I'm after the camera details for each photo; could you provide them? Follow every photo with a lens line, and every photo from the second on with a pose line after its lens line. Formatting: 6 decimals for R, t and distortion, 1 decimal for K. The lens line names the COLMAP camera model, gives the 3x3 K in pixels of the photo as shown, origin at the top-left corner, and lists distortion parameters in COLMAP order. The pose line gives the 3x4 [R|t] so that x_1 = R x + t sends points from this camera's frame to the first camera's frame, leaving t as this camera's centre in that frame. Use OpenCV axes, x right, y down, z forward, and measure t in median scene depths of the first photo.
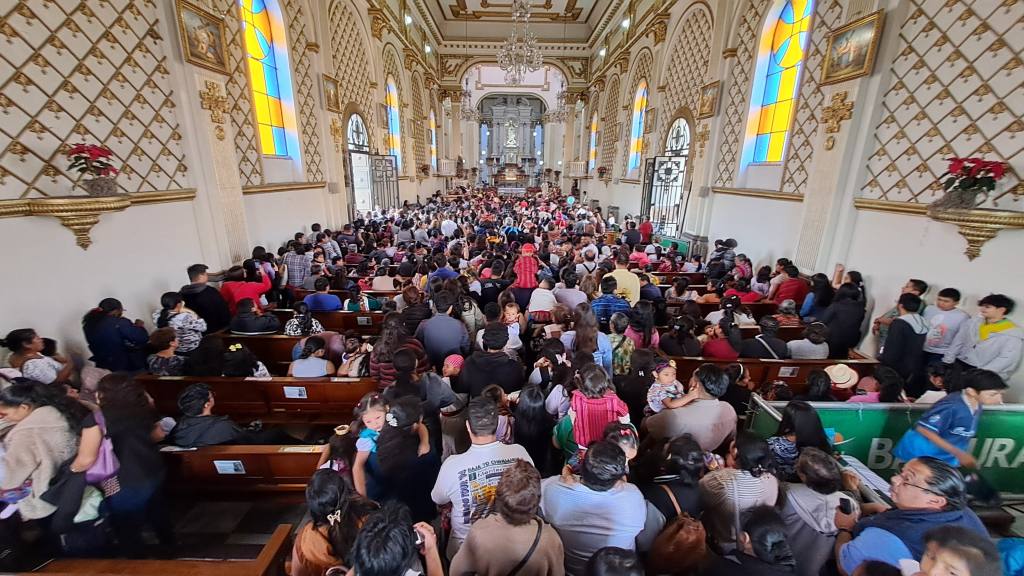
lens RADIAL K [[403.5, 0, 497.9], [0, 403.5, 284.4], [0, 0, 1]] dist [0.000223, -0.000242]
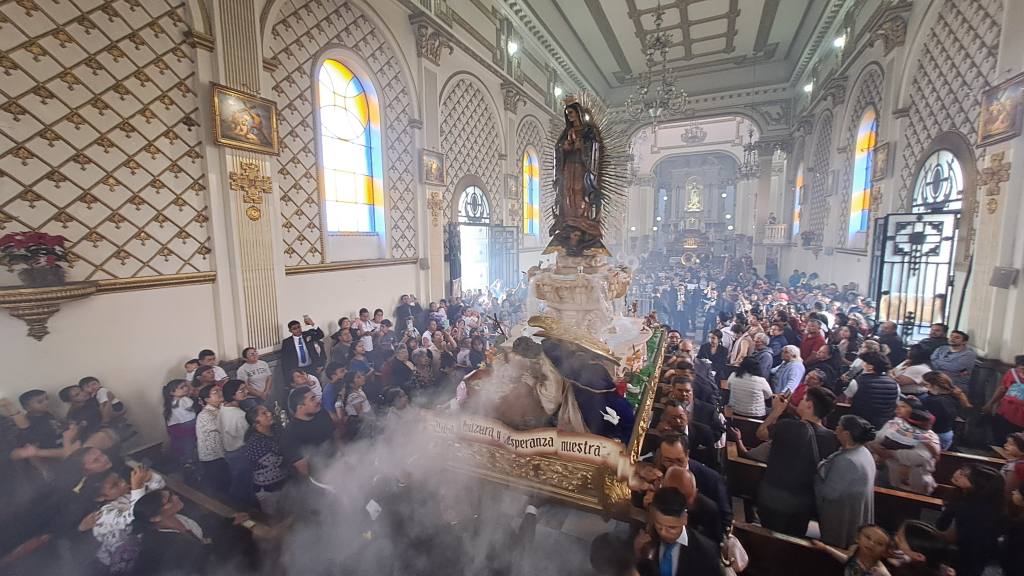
lens RADIAL K [[403.5, 0, 497.9], [0, 403.5, 284.4], [0, 0, 1]] dist [0.000223, -0.000242]
pose [[0.900629, 0.029030, -0.433618, 0.124847], [-0.098080, 0.985602, -0.137727, -0.070691], [0.423377, 0.166570, 0.890509, 0.221658]]
